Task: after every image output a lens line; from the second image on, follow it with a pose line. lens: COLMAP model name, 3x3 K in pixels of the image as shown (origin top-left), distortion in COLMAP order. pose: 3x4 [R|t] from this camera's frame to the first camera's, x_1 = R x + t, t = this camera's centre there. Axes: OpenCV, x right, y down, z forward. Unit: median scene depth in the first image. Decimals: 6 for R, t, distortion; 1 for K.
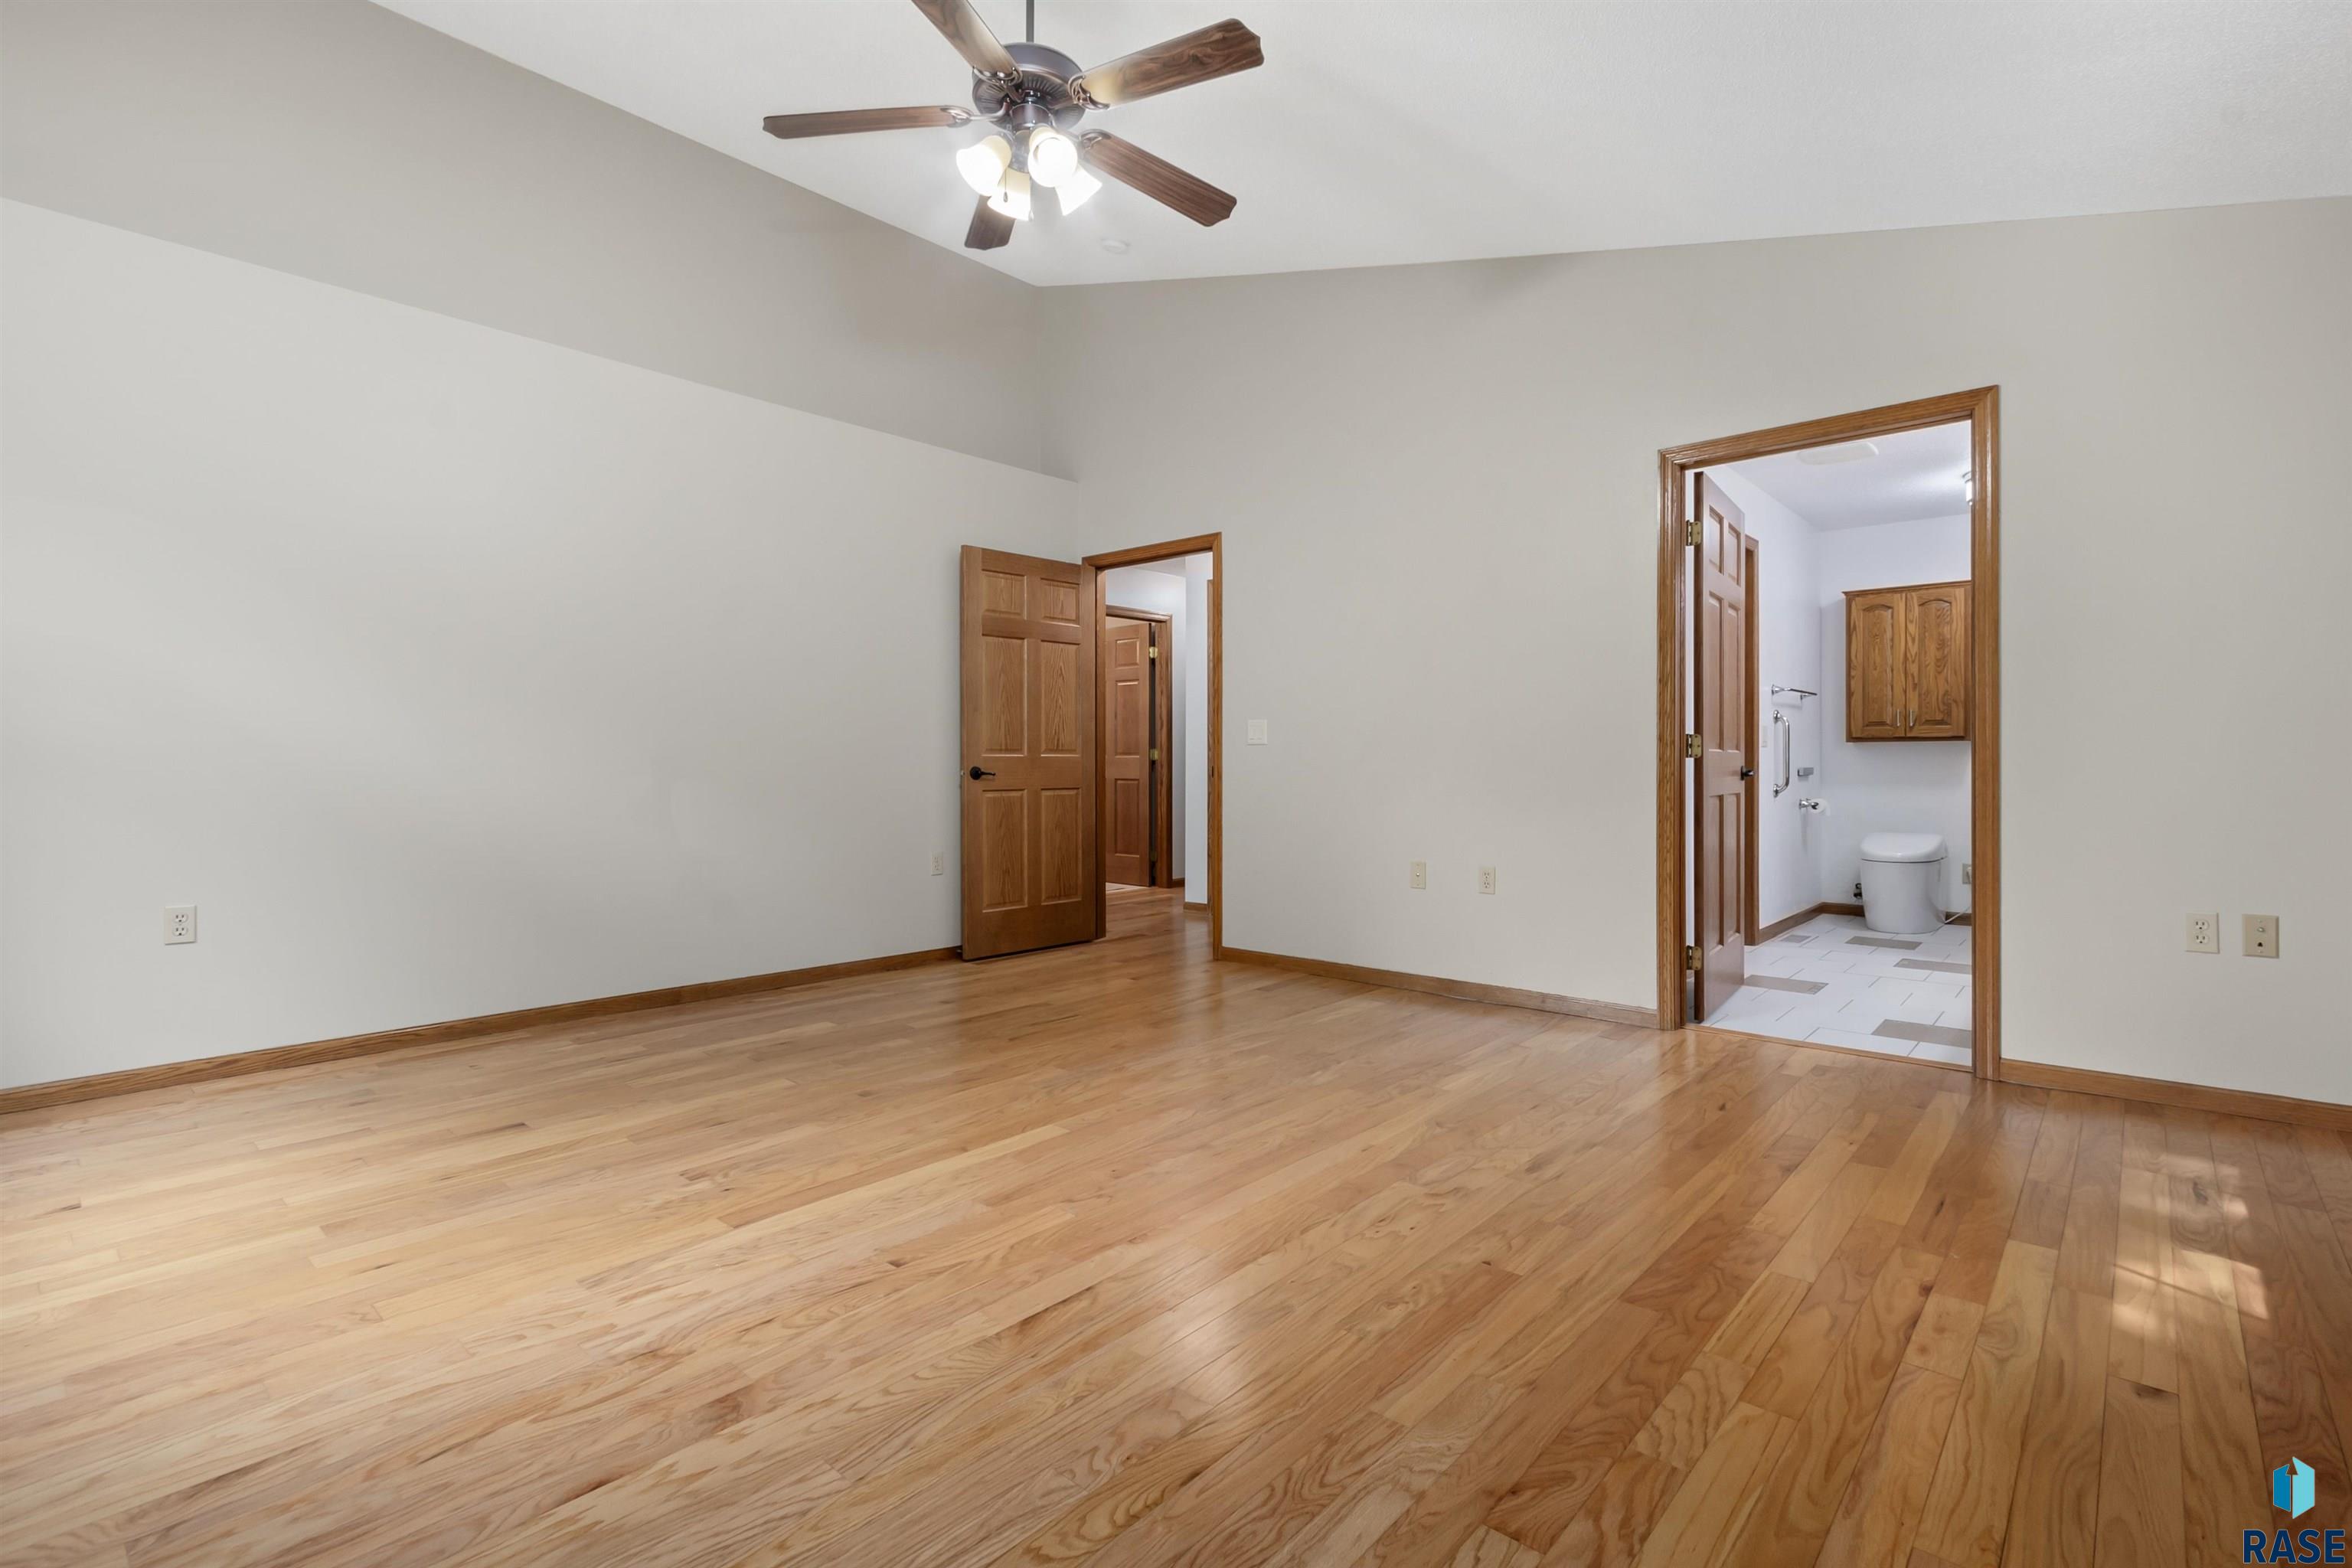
lens RADIAL K [[1085.5, 0, 1179.6], [0, 1085.5, 777.7], [0, 0, 1]] dist [0.001437, -0.000112]
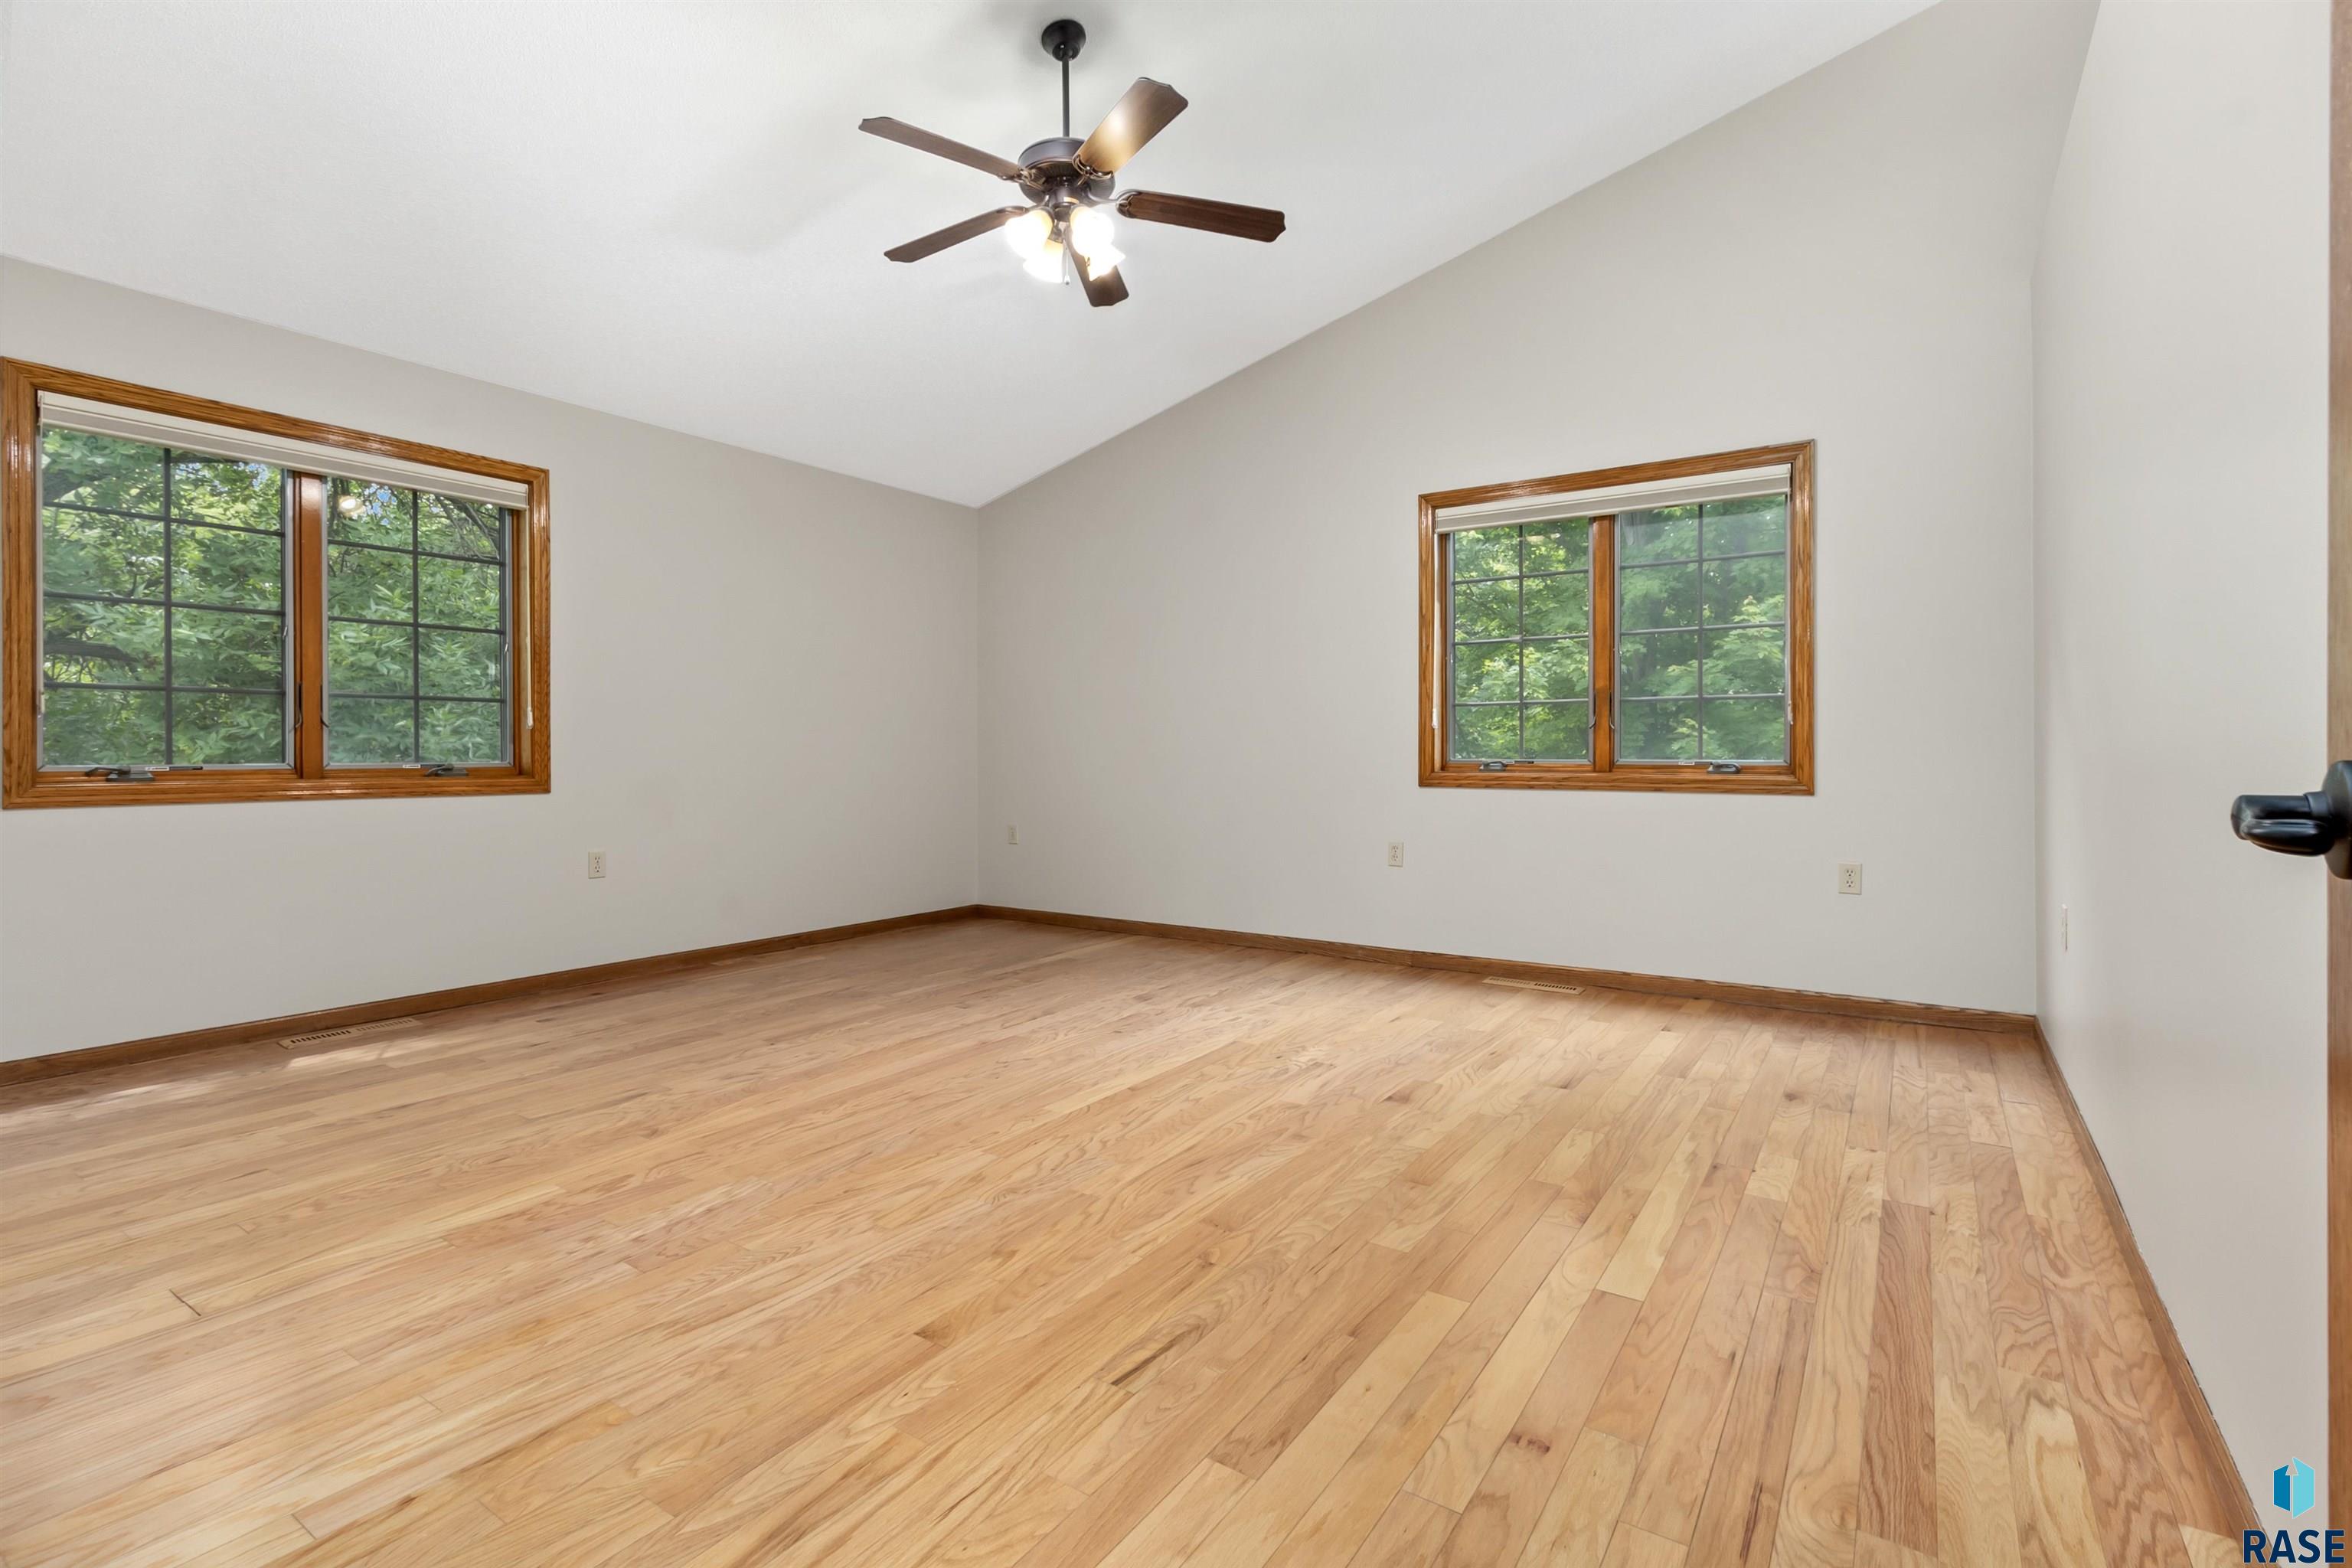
lens RADIAL K [[1104.2, 0, 1168.2], [0, 1104.2, 729.5], [0, 0, 1]] dist [-0.000645, 0.000174]
pose [[-0.992746, 0.003830, -0.120166, -0.092319], [0.005348, 0.999910, -0.012311, -0.018442], [0.120108, -0.012865, -0.992677, 2.007283]]
